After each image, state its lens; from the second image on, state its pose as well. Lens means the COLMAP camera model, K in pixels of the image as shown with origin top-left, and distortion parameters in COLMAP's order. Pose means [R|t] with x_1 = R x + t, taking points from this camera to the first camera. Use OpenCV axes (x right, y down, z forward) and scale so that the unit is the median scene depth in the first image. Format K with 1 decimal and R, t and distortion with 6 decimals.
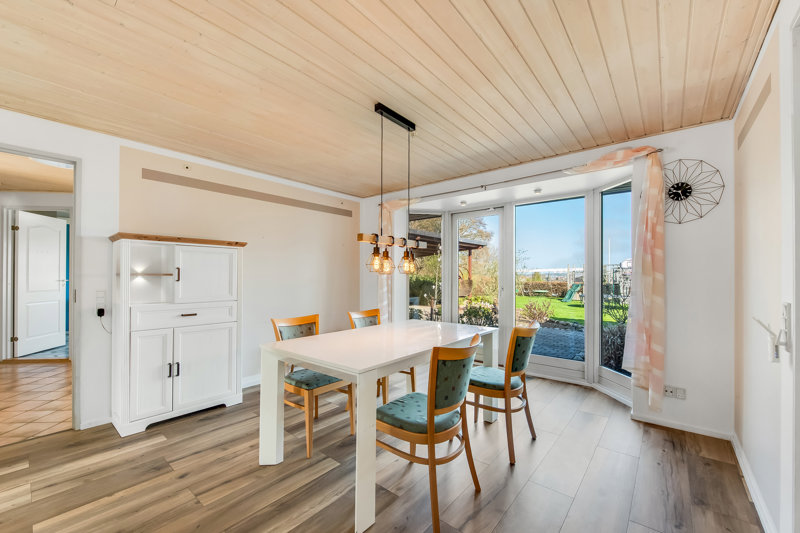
lens RADIAL K [[324.2, 0, 400.6], [0, 324.2, 273.1], [0, 0, 1]] dist [0.013354, -0.000172]
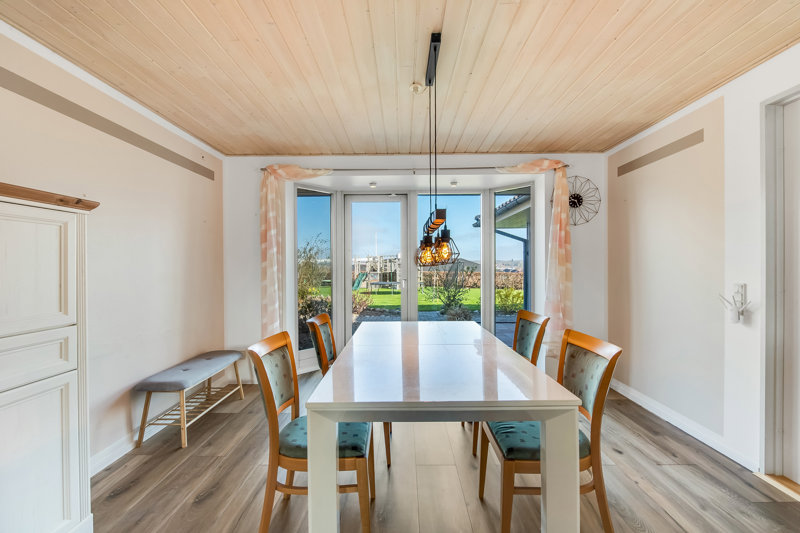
lens RADIAL K [[336.1, 0, 397.6], [0, 336.1, 265.7], [0, 0, 1]] dist [0.001428, -0.000378]
pose [[0.781373, -0.006195, 0.624034, -0.447739], [0.000933, 0.999961, 0.008758, -0.003274], [-0.624064, -0.006261, 0.781348, 0.337320]]
